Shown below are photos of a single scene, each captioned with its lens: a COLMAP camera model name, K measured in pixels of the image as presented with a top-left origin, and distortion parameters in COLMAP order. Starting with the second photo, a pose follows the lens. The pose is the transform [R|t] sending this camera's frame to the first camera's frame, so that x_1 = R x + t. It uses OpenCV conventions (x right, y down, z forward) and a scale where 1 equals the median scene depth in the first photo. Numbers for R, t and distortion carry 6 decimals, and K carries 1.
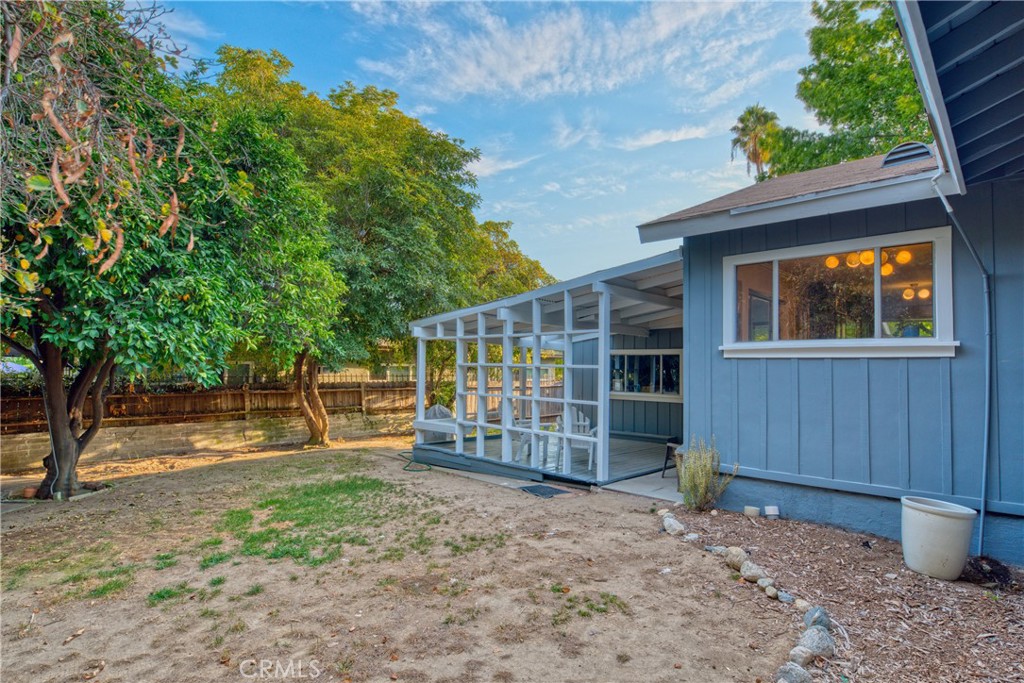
lens RADIAL K [[532.5, 0, 513.1], [0, 532.5, 346.6], [0, 0, 1]] dist [0.003913, -0.001303]
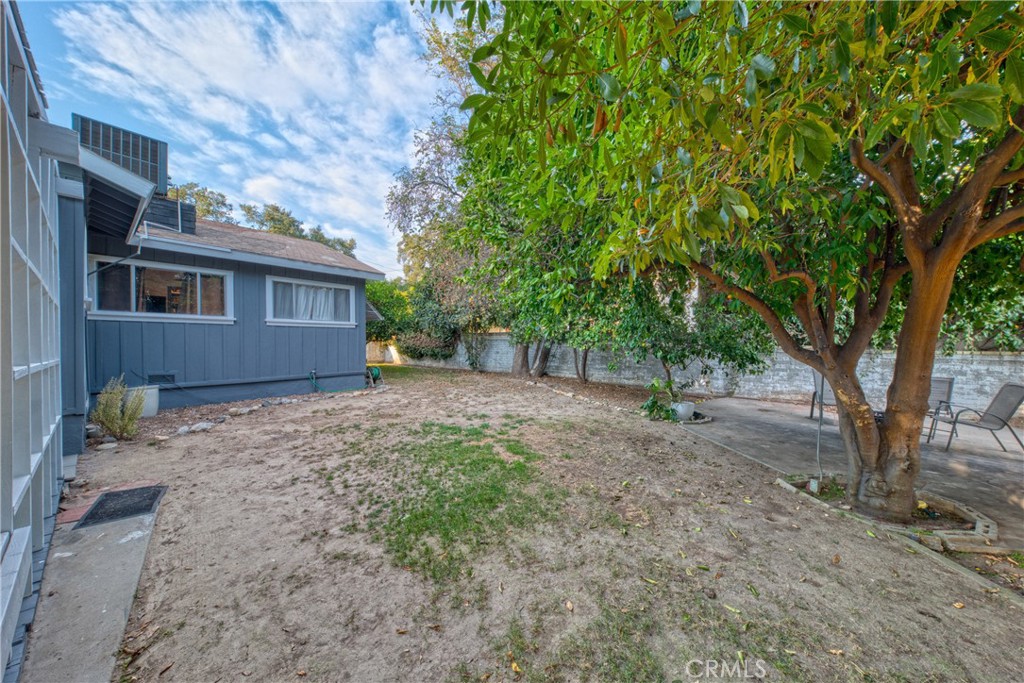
lens RADIAL K [[351.6, 0, 518.5], [0, 351.6, 346.0], [0, 0, 1]] dist [0.005468, -0.000332]
pose [[-0.997690, -0.009480, -0.067266, -0.528561], [-0.006964, 0.999271, -0.037541, 0.138072], [0.067573, -0.036986, -0.997029, 2.067100]]
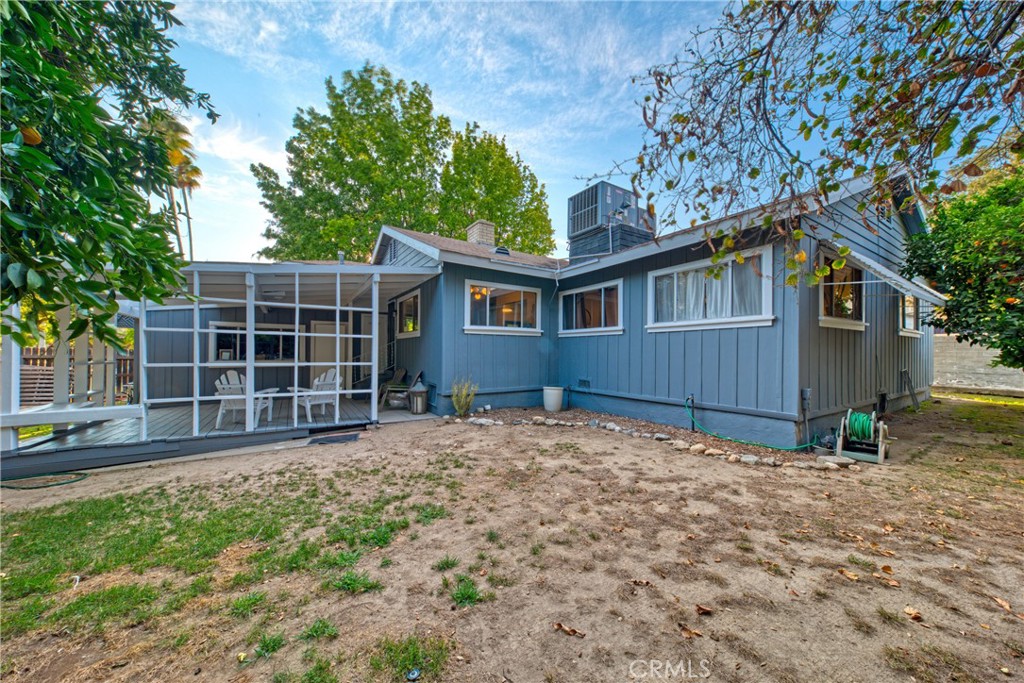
lens RADIAL K [[351.6, 0, 518.8], [0, 351.6, 348.4], [0, 0, 1]] dist [0.005468, -0.000332]
pose [[0.233456, -0.004069, 0.972359, -0.870079], [-0.041122, 0.999055, 0.014054, 0.055379], [-0.971497, -0.043266, 0.233069, 0.605981]]
